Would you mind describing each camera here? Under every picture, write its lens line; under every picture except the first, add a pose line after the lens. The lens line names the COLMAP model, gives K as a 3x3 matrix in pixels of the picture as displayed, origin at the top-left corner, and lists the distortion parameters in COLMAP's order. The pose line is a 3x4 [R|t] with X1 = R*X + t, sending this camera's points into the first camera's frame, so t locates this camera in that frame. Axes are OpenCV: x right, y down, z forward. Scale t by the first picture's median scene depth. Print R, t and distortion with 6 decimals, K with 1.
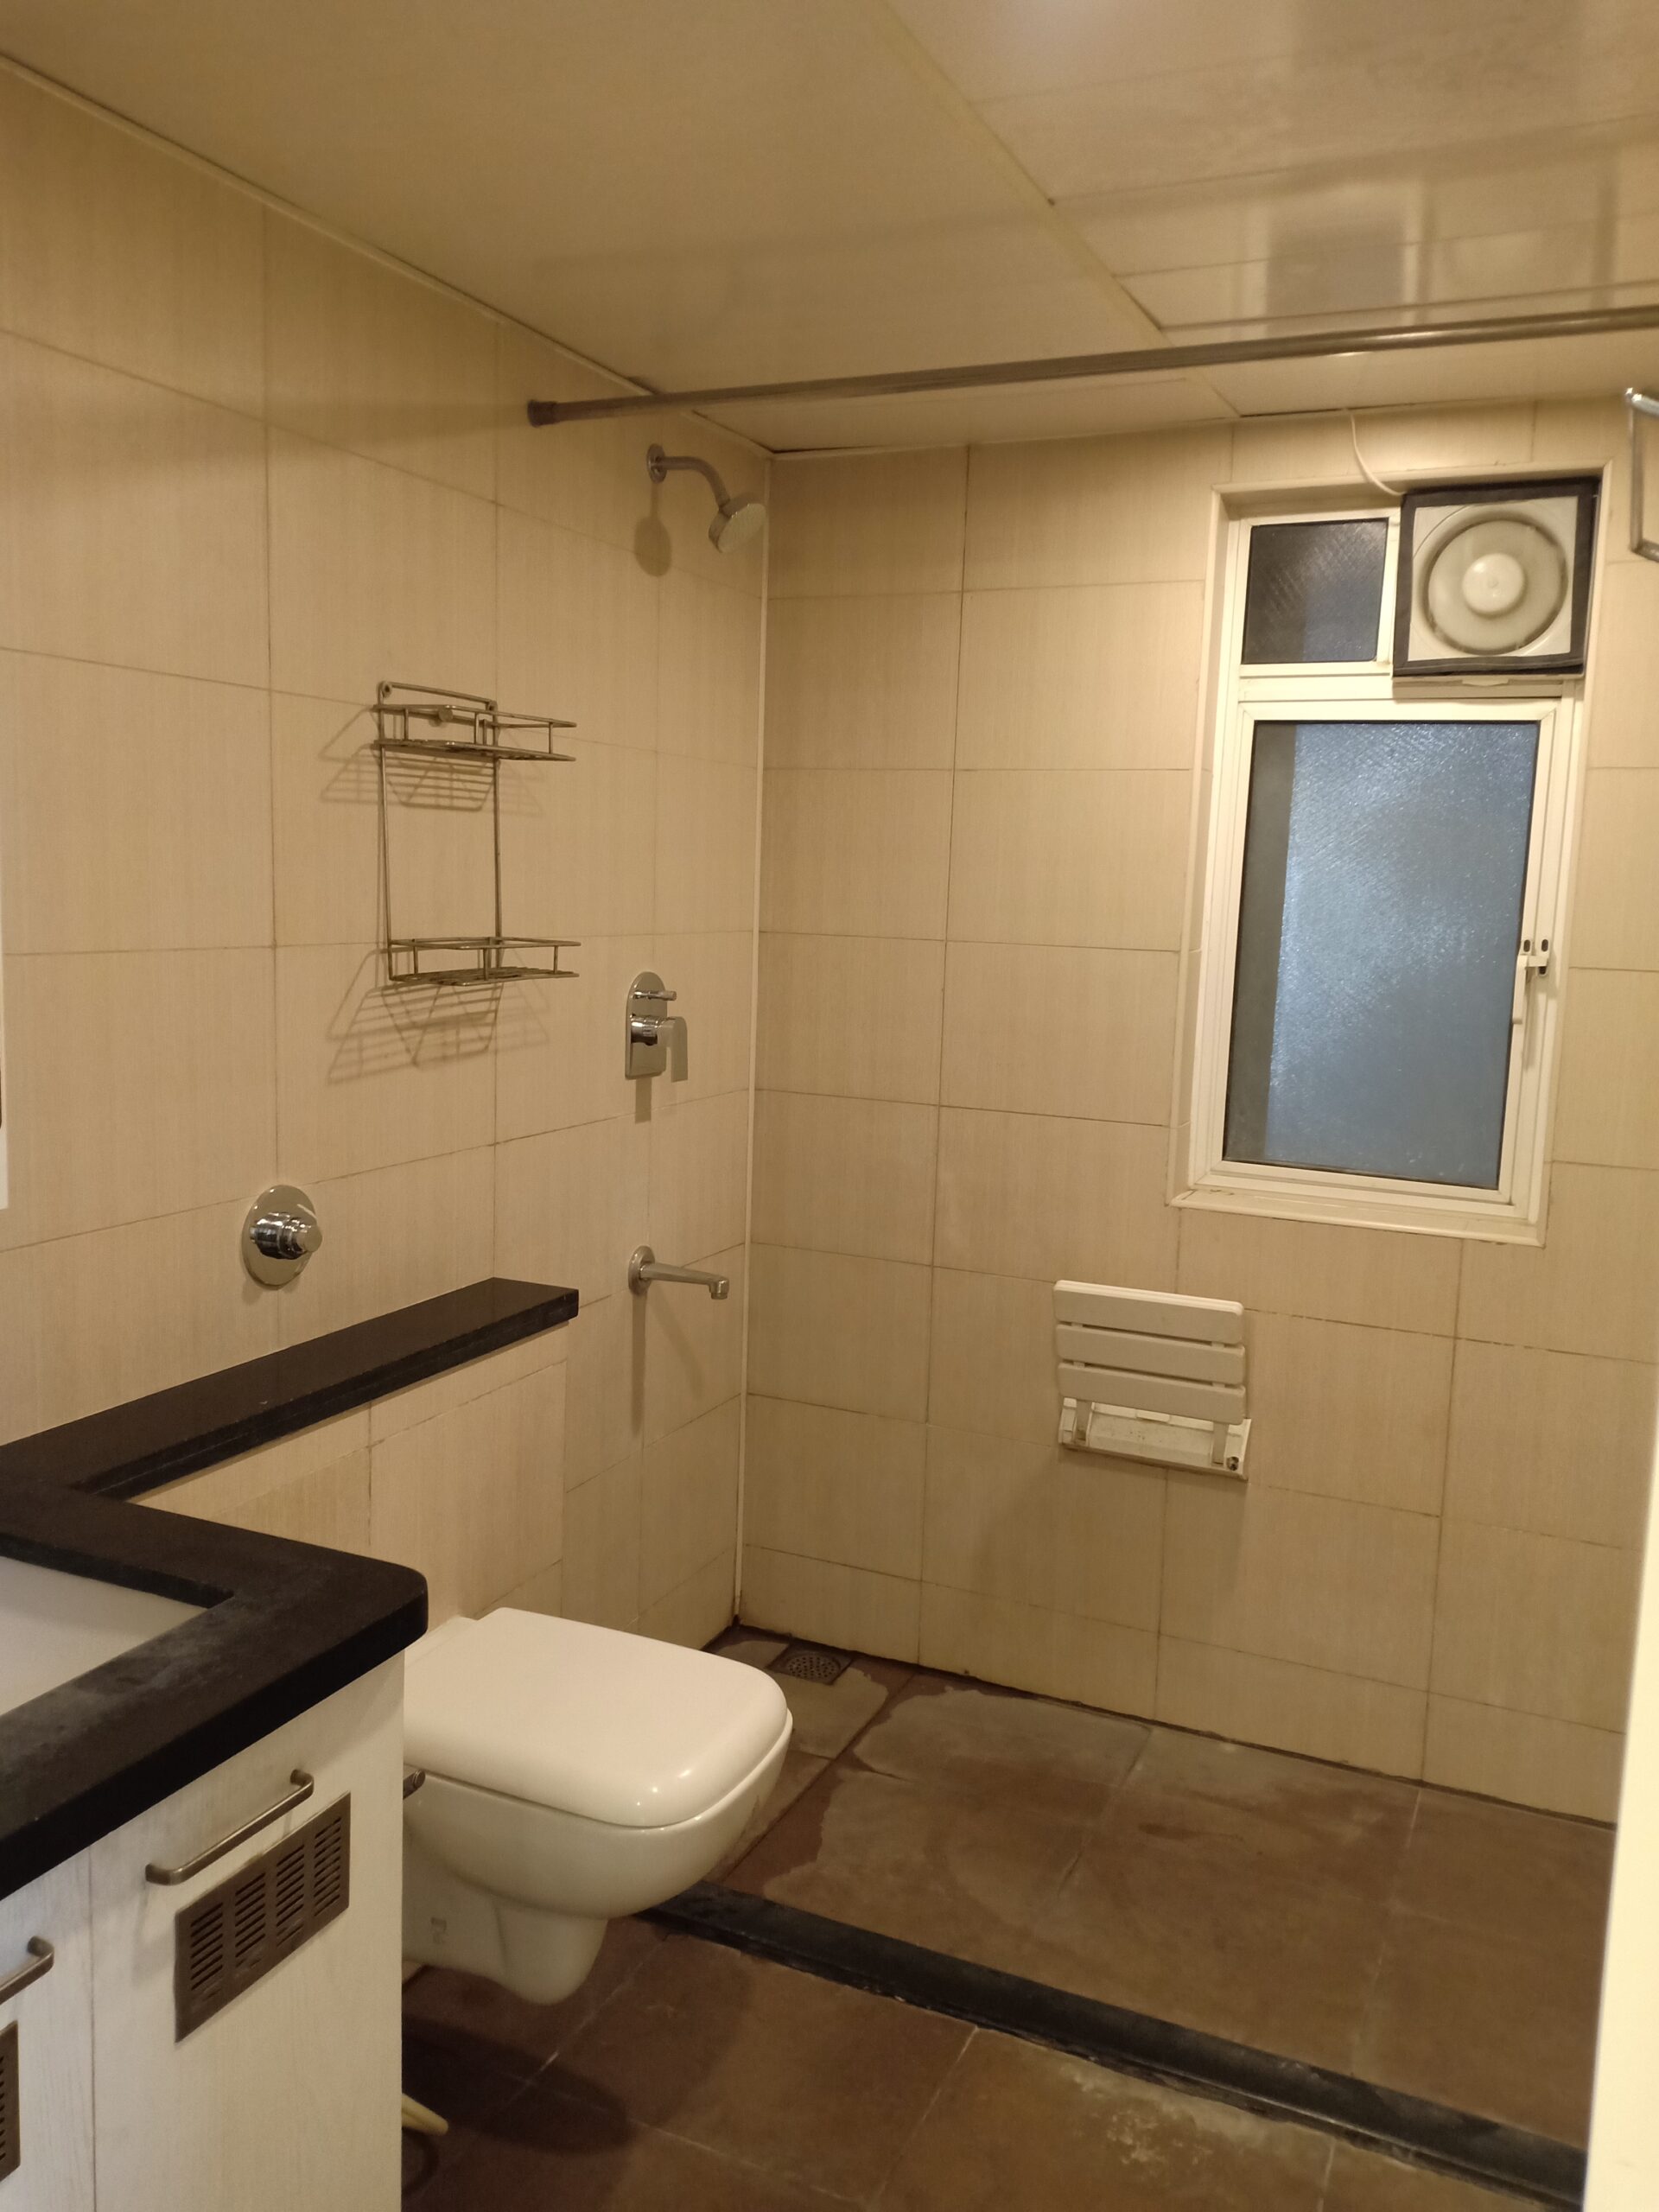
lens RADIAL K [[1718.2, 0, 829.5], [0, 1718.2, 1106.0], [0, 0, 1]] dist [0.187574, -0.363952]
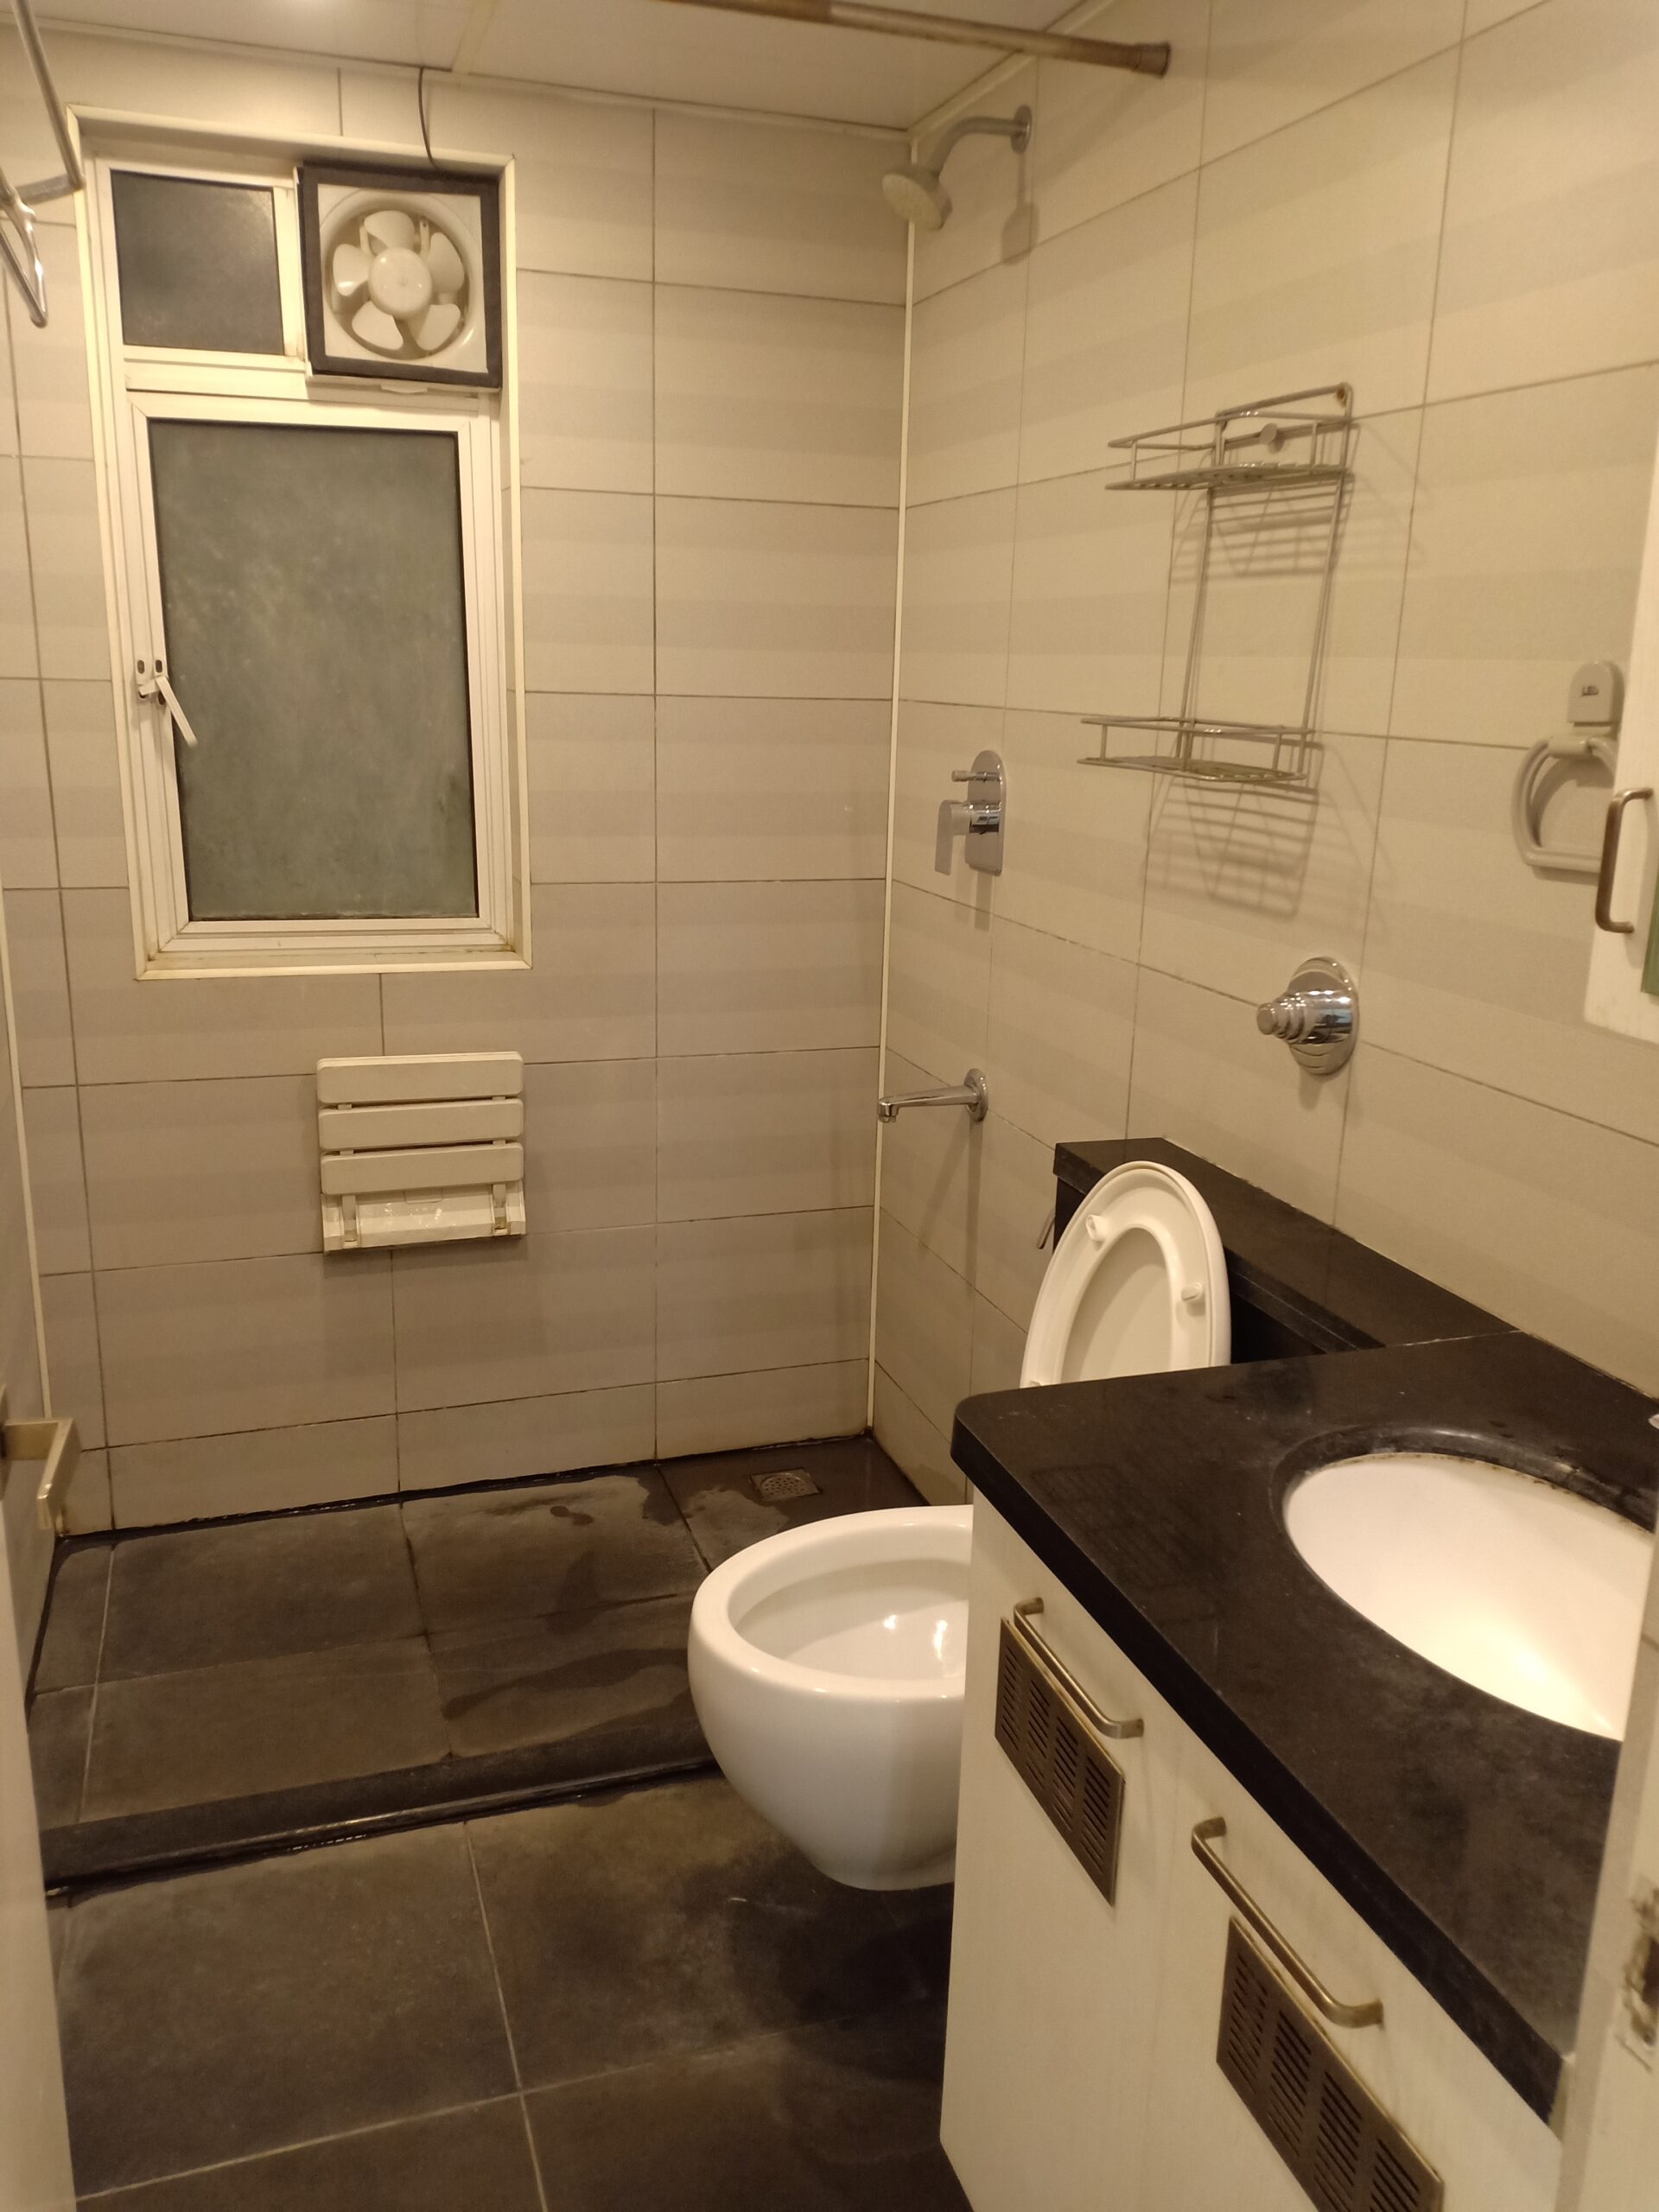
lens RADIAL K [[1754.4, 0, 829.5], [0, 1754.4, 1106.0], [0, 0, 1]] dist [-0.009053, 0.061560]
pose [[0.723916, -0.195773, 0.661527, -0.171889], [0.091221, 0.977635, 0.189498, -0.018848], [-0.683831, -0.076835, 0.725584, 0.113647]]
